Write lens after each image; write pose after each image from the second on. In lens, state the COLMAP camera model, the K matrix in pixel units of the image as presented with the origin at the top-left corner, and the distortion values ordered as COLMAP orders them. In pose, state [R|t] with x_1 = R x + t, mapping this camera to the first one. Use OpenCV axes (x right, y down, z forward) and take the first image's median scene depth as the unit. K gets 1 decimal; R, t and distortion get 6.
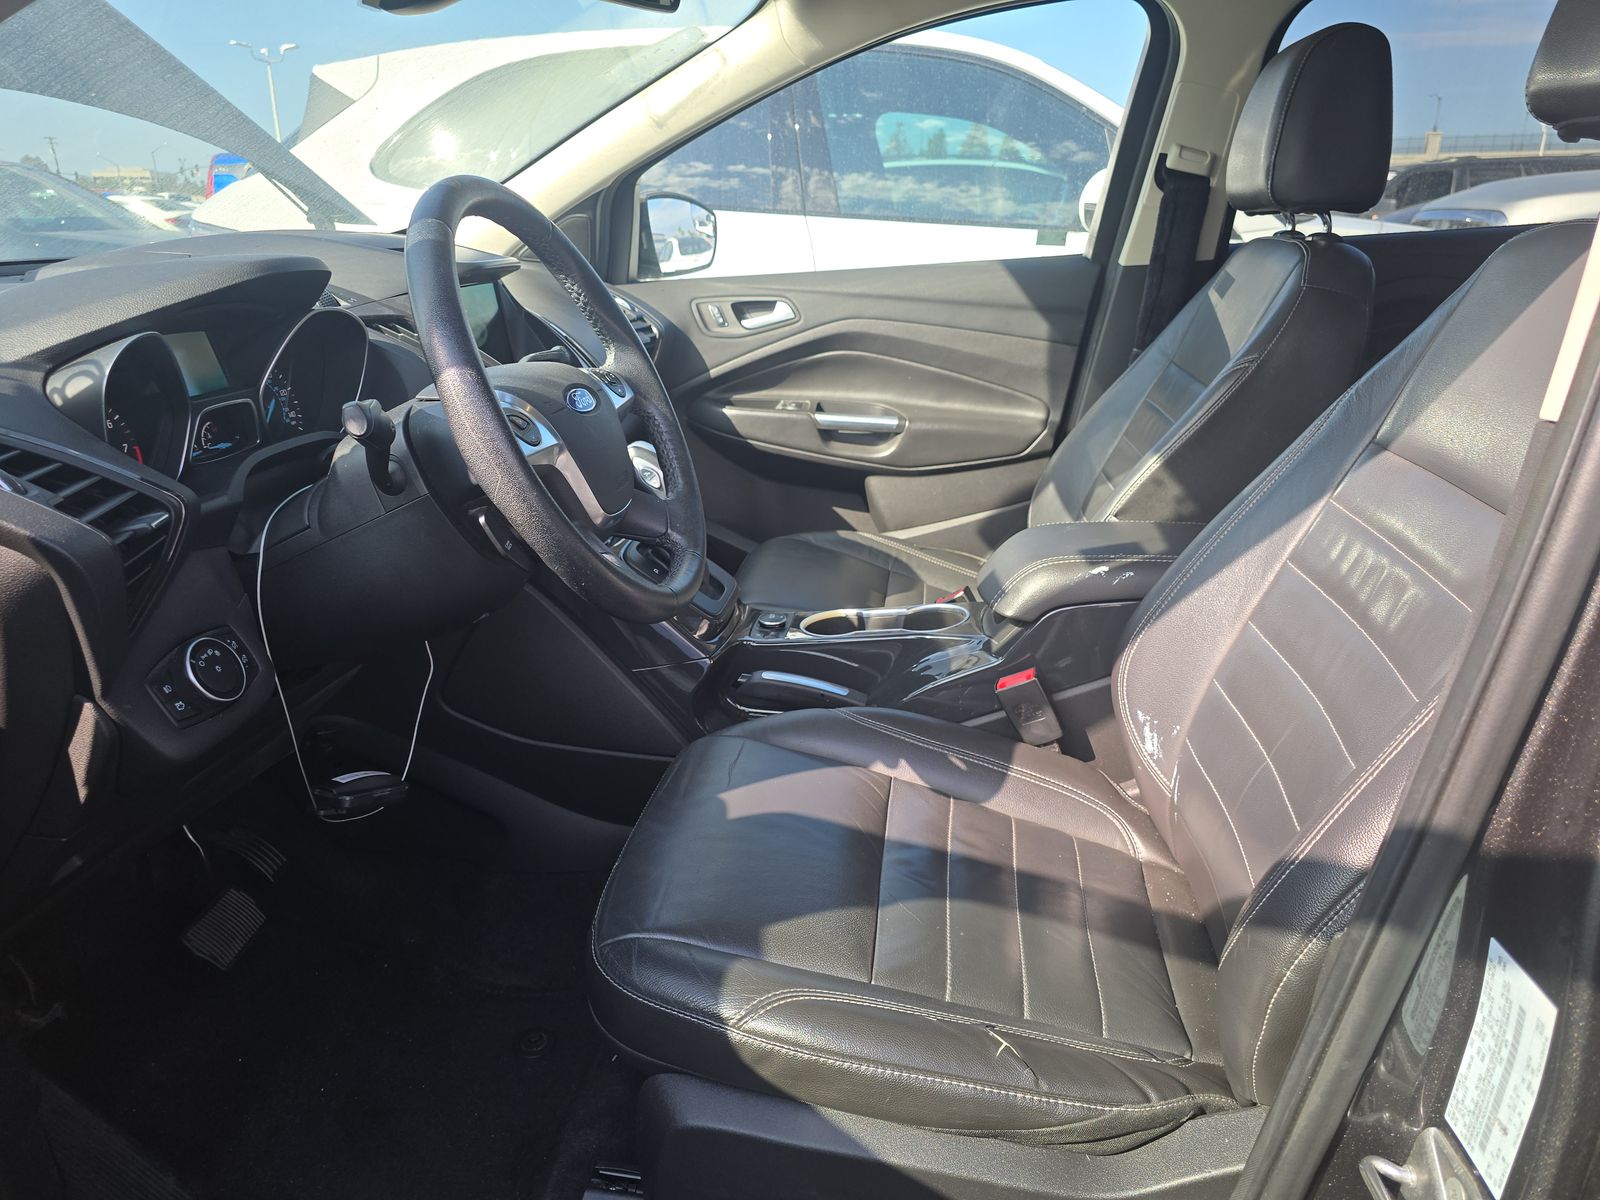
lens RADIAL K [[1066.8, 0, 800.0], [0, 1066.8, 600.0], [0, 0, 1]] dist [0.031548, -0.047166]
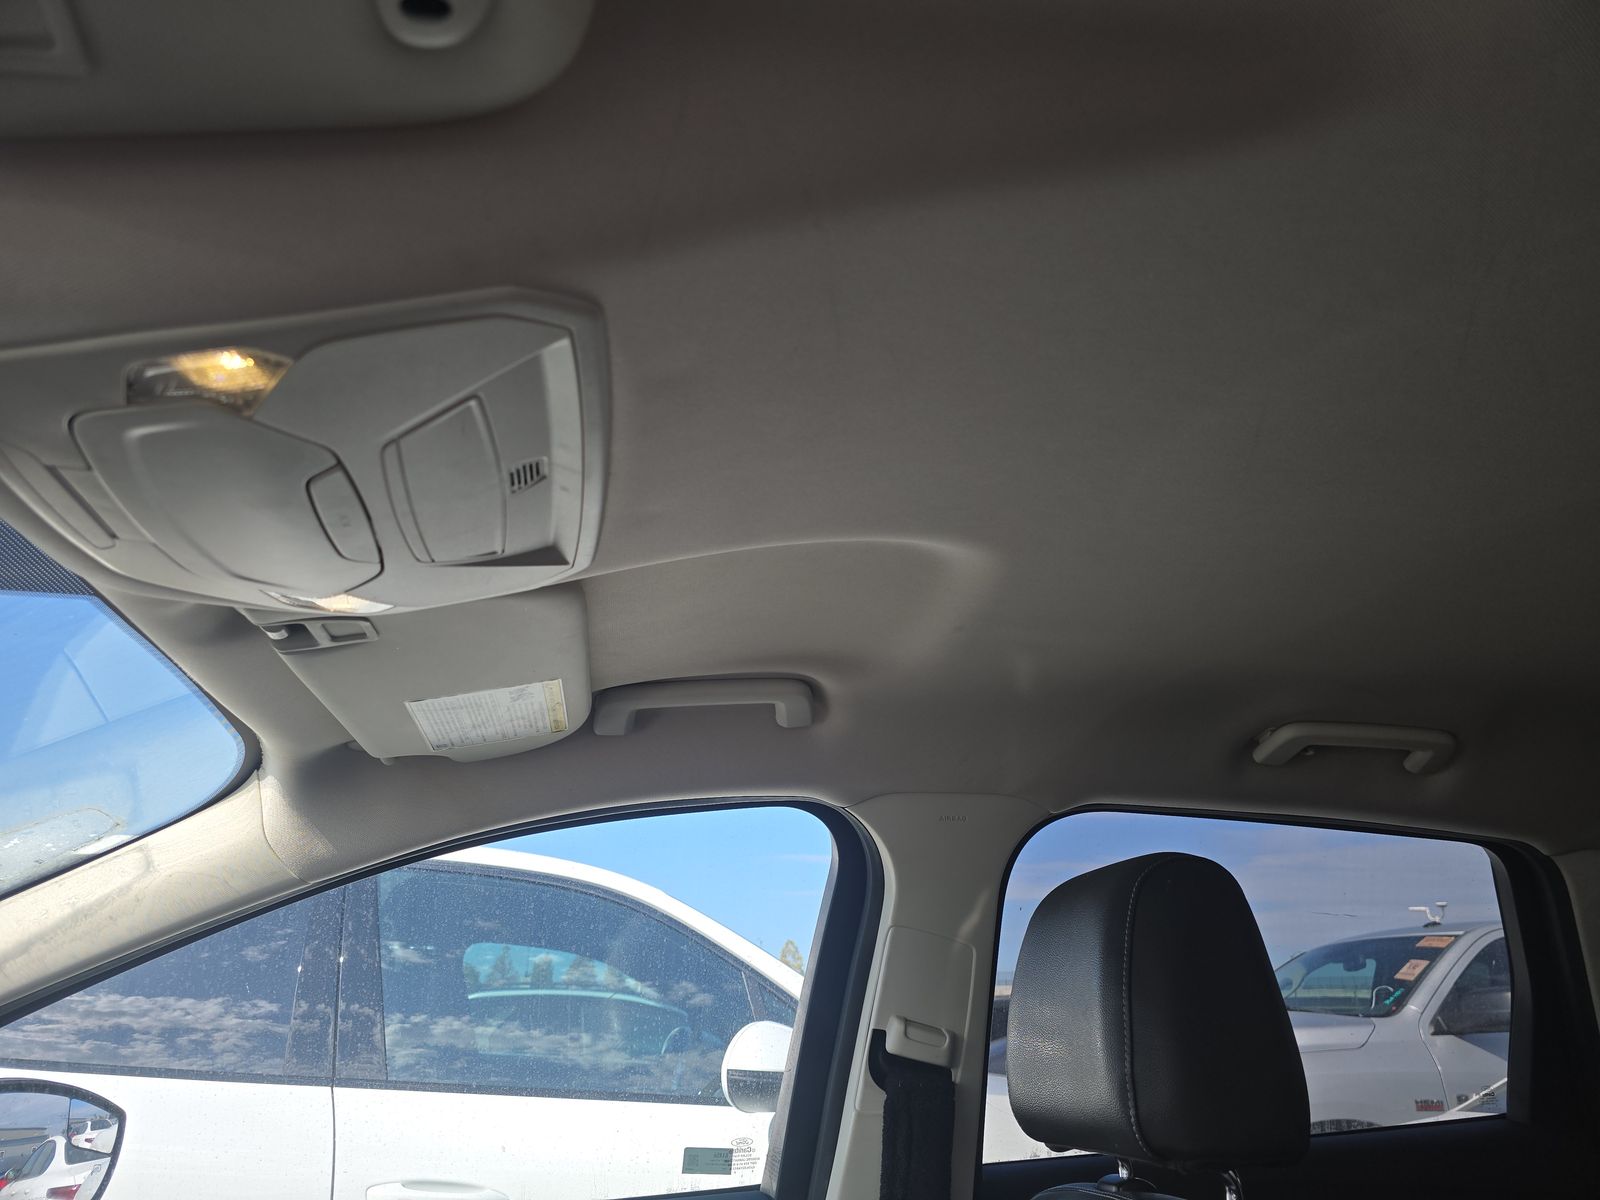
lens RADIAL K [[1066.8, 0, 800.0], [0, 1066.8, 600.0], [0, 0, 1]] dist [0.031548, -0.047166]
pose [[0.943050, 0.126615, 0.307612, 0.059757], [0.111954, 0.749980, -0.651917, -0.189729], [-0.313246, 0.649229, 0.693094, 0.386800]]
